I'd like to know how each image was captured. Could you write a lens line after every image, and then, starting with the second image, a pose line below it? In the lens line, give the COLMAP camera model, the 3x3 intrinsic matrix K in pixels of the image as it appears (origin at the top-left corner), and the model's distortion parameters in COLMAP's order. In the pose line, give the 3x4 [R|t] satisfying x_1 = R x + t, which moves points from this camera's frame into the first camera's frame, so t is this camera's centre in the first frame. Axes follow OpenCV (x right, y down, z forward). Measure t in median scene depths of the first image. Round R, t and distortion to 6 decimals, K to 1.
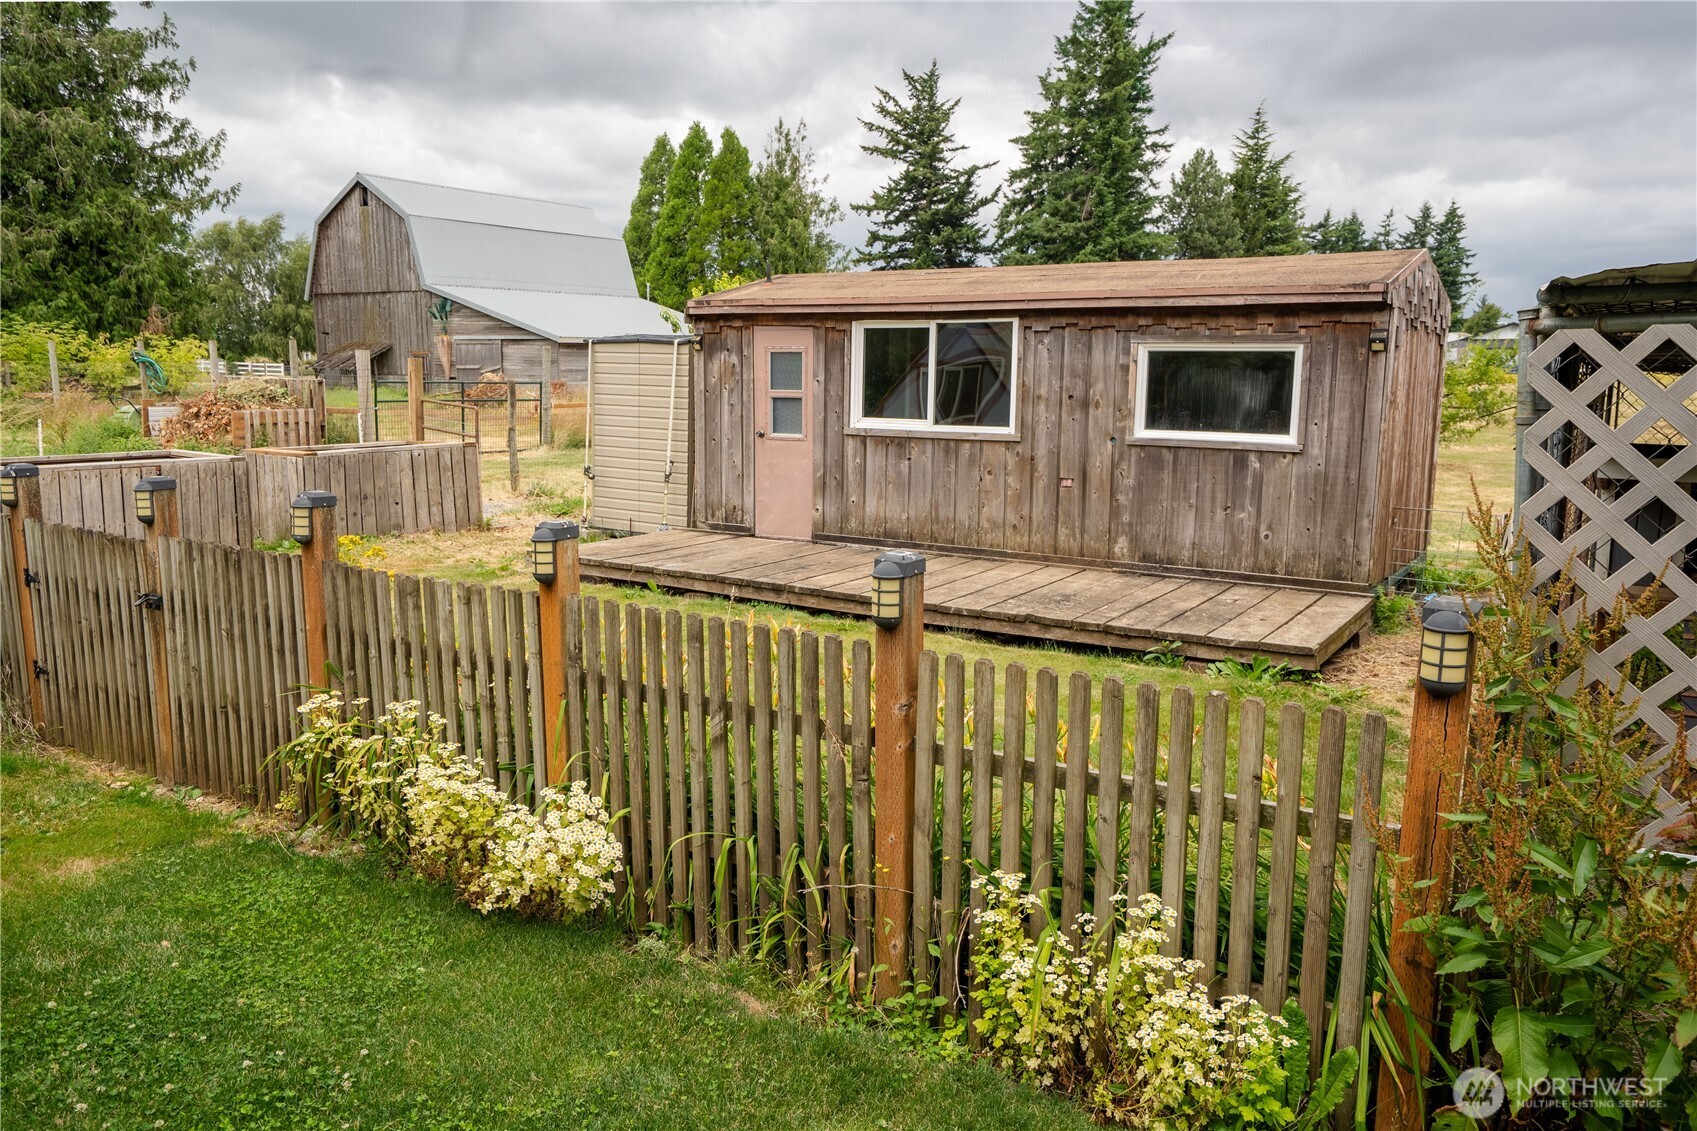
lens RADIAL K [[1248.4, 0, 850.3], [0, 1248.4, 560.1], [0, 0, 1]] dist [0.042352, 0.013865]
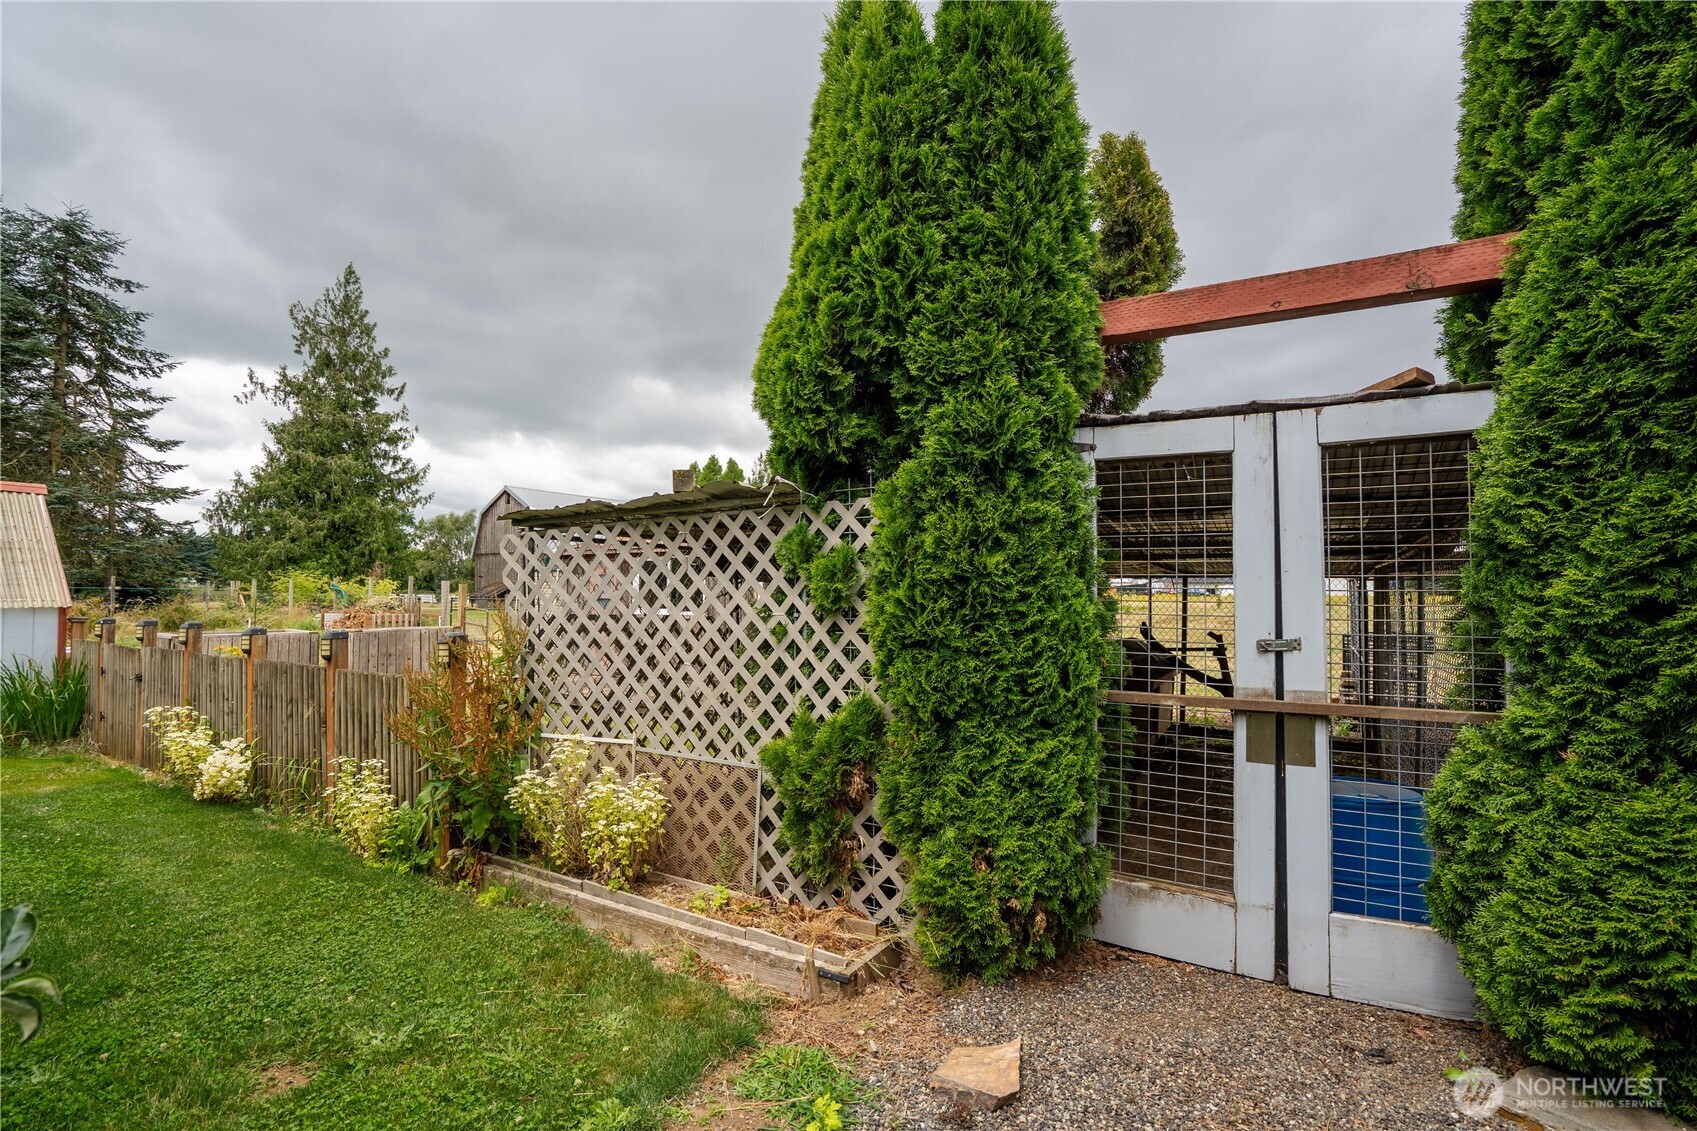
lens RADIAL K [[790.4, 0, 847.9], [0, 790.4, 565.0], [0, 0, 1]] dist [-0.001242, 0.001056]
pose [[0.999981, -0.005322, -0.003129, 0.089515], [0.004612, 0.980916, -0.194379, 0.015162], [0.004103, 0.194361, 0.980922, -0.047580]]
